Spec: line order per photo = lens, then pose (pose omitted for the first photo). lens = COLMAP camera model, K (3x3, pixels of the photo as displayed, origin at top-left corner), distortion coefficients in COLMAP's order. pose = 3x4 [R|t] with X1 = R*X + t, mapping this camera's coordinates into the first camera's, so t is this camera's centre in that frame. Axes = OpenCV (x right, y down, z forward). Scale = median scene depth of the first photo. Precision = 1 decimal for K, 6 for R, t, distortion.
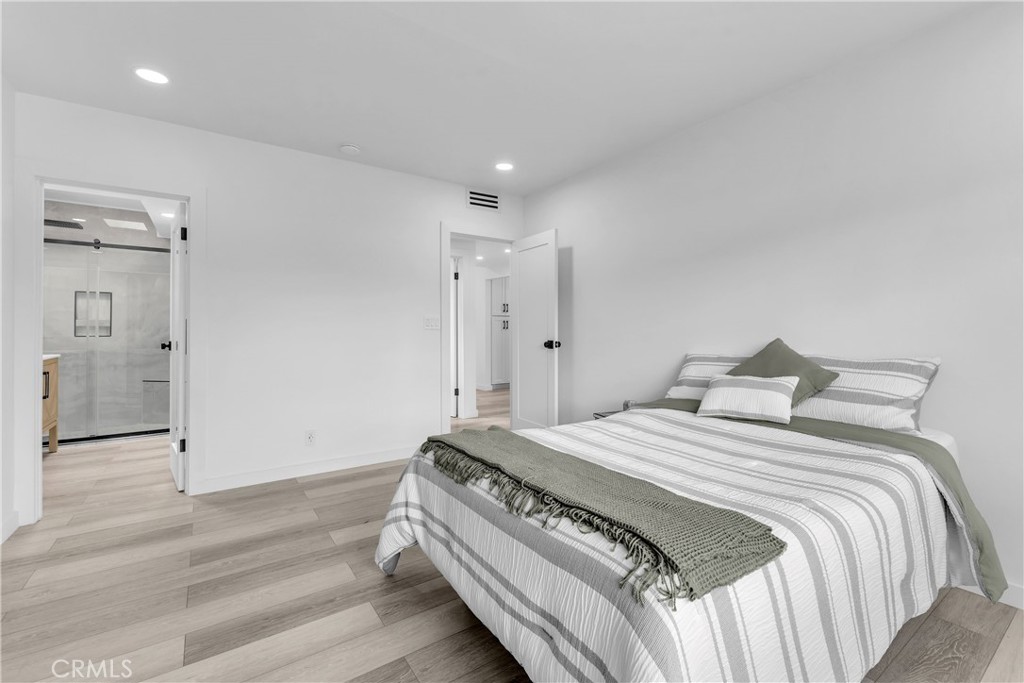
lens RADIAL K [[444.3, 0, 514.9], [0, 444.3, 333.8], [0, 0, 1]] dist [0.008102, -0.000081]
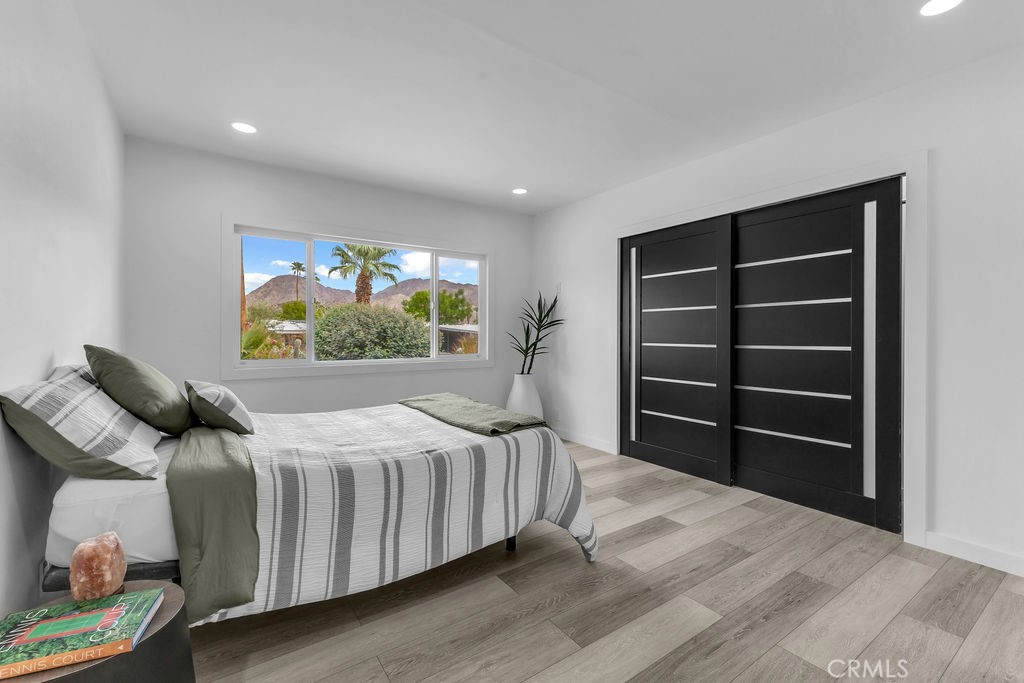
lens RADIAL K [[444.3, 0, 514.9], [0, 444.3, 333.8], [0, 0, 1]] dist [0.008102, -0.000081]
pose [[-0.999998, -0.000192, 0.002173, -0.097280], [-0.000184, 0.999993, 0.003673, -0.014514], [-0.002174, 0.003672, -0.999991, 1.958592]]
